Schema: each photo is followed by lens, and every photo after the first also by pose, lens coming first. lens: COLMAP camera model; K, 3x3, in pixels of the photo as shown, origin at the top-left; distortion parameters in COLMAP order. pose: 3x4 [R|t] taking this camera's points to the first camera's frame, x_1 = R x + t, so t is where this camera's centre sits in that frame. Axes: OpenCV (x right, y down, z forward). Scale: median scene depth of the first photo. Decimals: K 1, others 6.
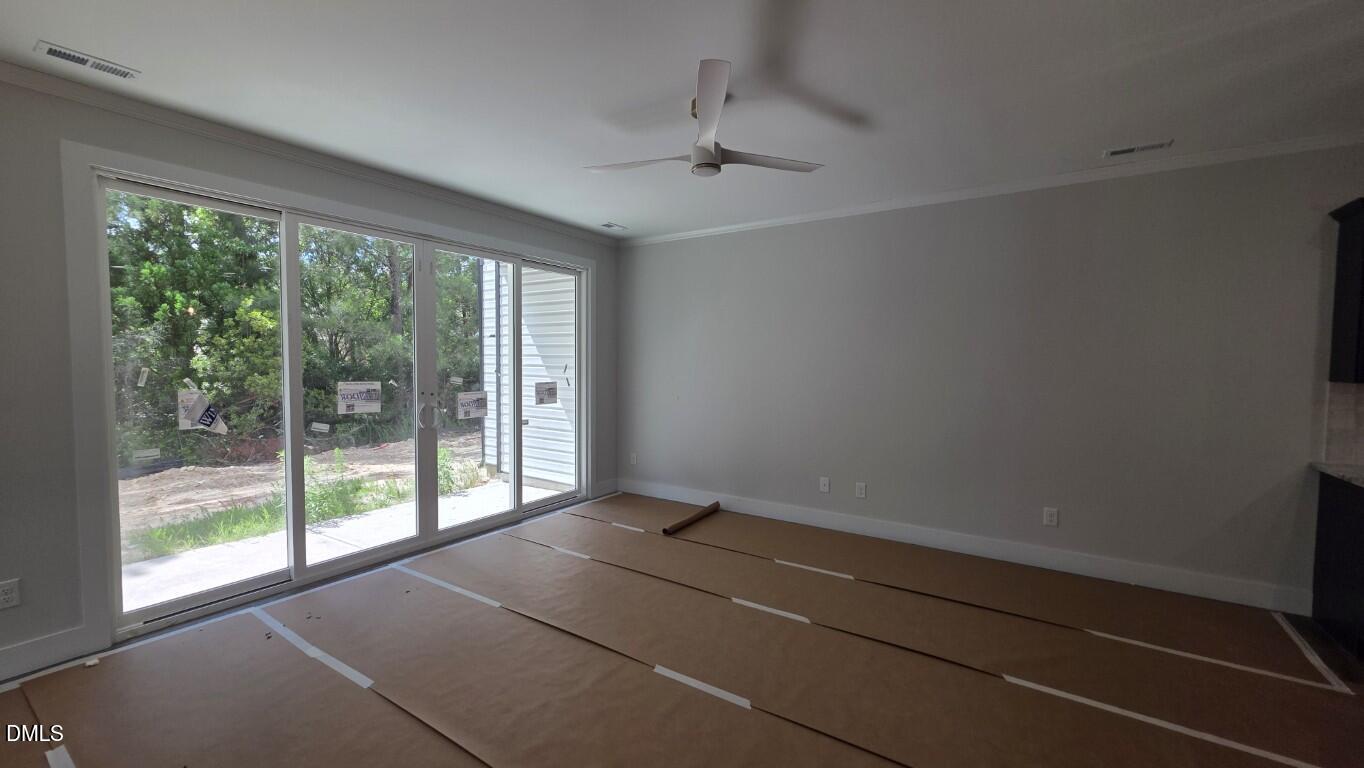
lens RADIAL K [[541.8, 0, 670.8], [0, 541.8, 380.8], [0, 0, 1]] dist [0.002401, -0.000346]
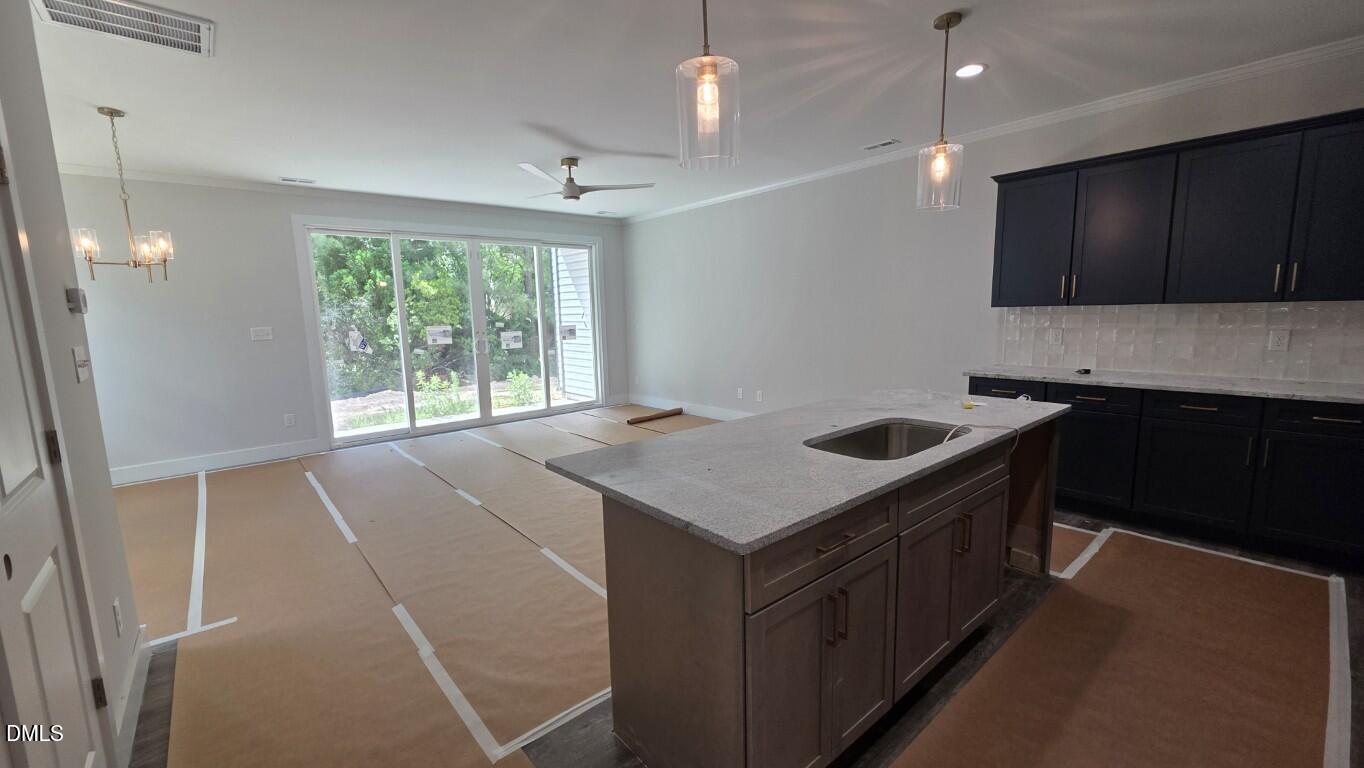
lens RADIAL K [[541.8, 0, 671.0], [0, 541.8, 382.6], [0, 0, 1]] dist [0.002401, -0.000346]
pose [[0.961053, 0.004071, -0.276335, 0.415329], [0.022253, 0.995505, 0.092056, 0.026066], [0.275468, -0.094620, 0.956642, -0.317931]]
